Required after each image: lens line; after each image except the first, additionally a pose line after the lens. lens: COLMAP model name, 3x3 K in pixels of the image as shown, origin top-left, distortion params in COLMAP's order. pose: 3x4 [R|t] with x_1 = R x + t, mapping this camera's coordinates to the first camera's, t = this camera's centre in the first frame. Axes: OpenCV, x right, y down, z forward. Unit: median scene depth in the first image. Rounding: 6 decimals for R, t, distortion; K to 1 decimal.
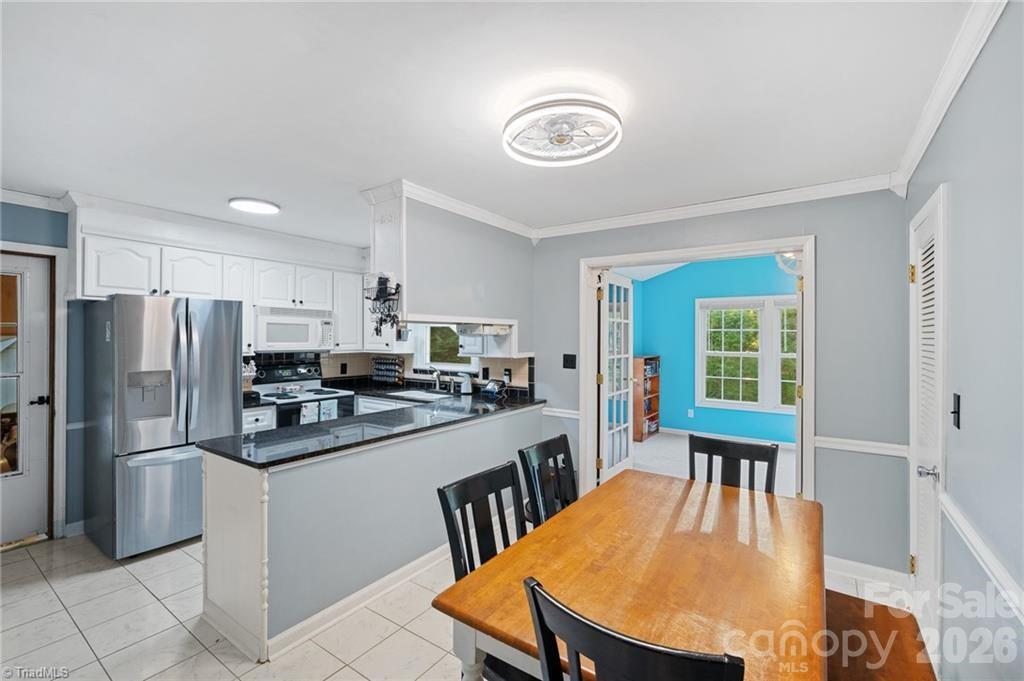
lens RADIAL K [[446.4, 0, 512.0], [0, 446.4, 340.5], [0, 0, 1]] dist [-0.012907, -0.000104]
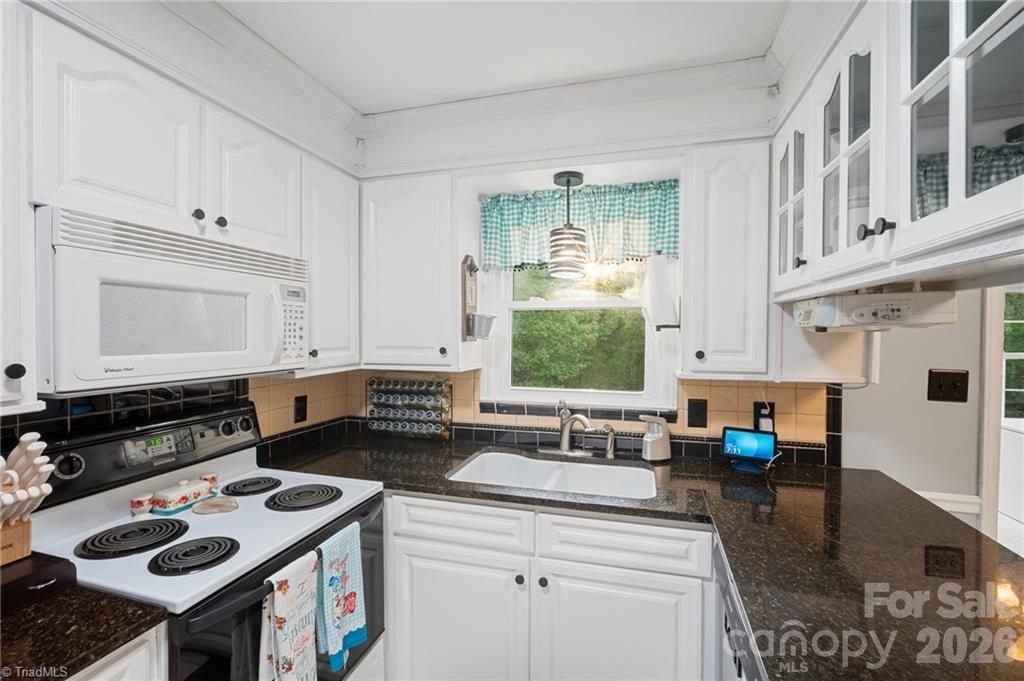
lens RADIAL K [[446.4, 0, 512.0], [0, 446.4, 340.5], [0, 0, 1]] dist [-0.012907, -0.000104]
pose [[0.943355, -0.008095, 0.331687, -0.372970], [0.004308, 0.999917, 0.012152, -0.005469], [-0.331758, -0.010035, 0.943311, 0.617313]]
